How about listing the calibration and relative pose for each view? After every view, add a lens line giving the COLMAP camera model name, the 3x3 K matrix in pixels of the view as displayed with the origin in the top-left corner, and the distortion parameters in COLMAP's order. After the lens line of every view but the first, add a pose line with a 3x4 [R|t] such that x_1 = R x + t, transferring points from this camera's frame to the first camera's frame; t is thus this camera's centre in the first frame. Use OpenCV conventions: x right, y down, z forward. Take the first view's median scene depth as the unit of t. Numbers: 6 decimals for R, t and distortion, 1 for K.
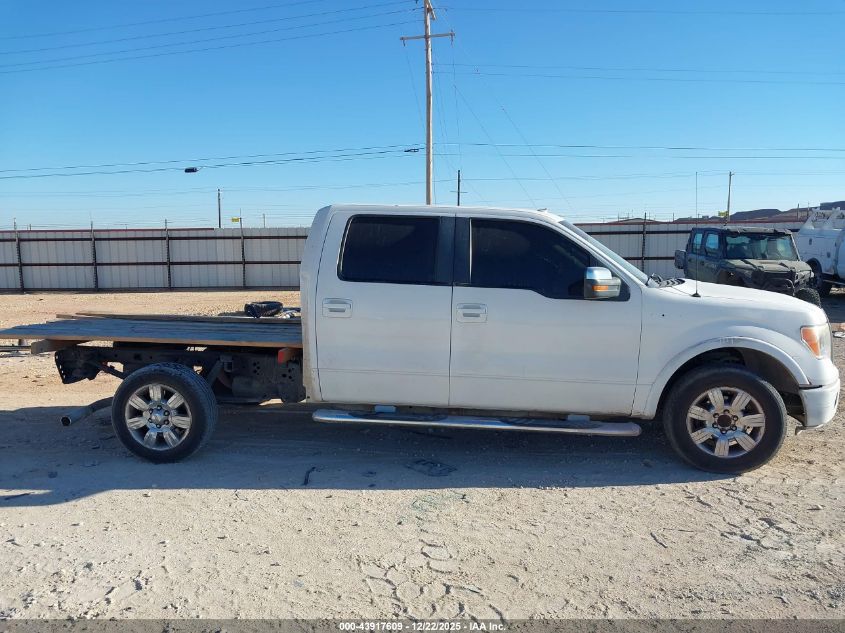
lens RADIAL K [[655.0, 0, 422.5], [0, 655.0, 316.5], [0, 0, 1]] dist [0.062141, -0.118133]
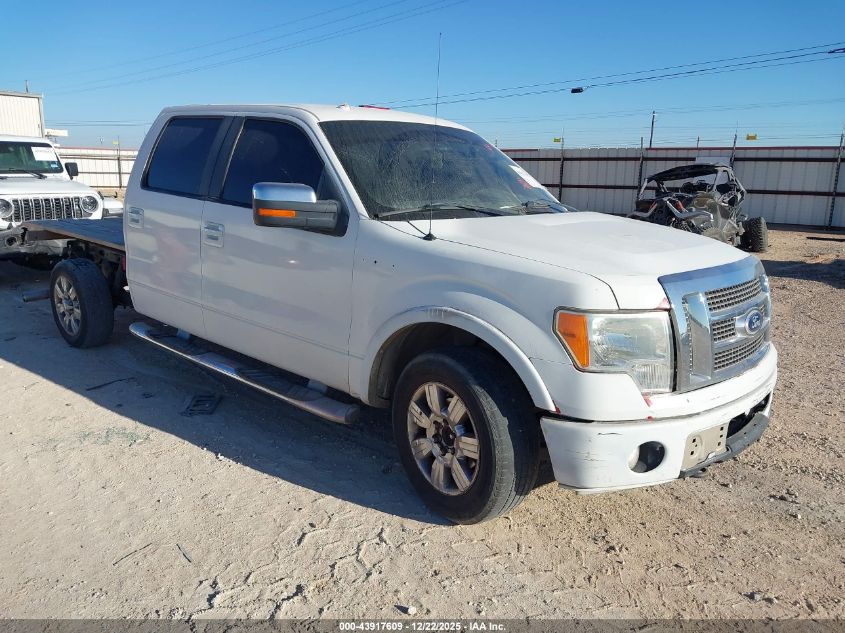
lens RADIAL K [[655.0, 0, 422.5], [0, 655.0, 316.5], [0, 0, 1]] dist [0.062141, -0.118133]
pose [[0.804014, 0.154601, -0.574160, 0.788366], [-0.090475, 0.986172, 0.138847, -0.043505], [0.587686, -0.059688, 0.806884, 0.476408]]
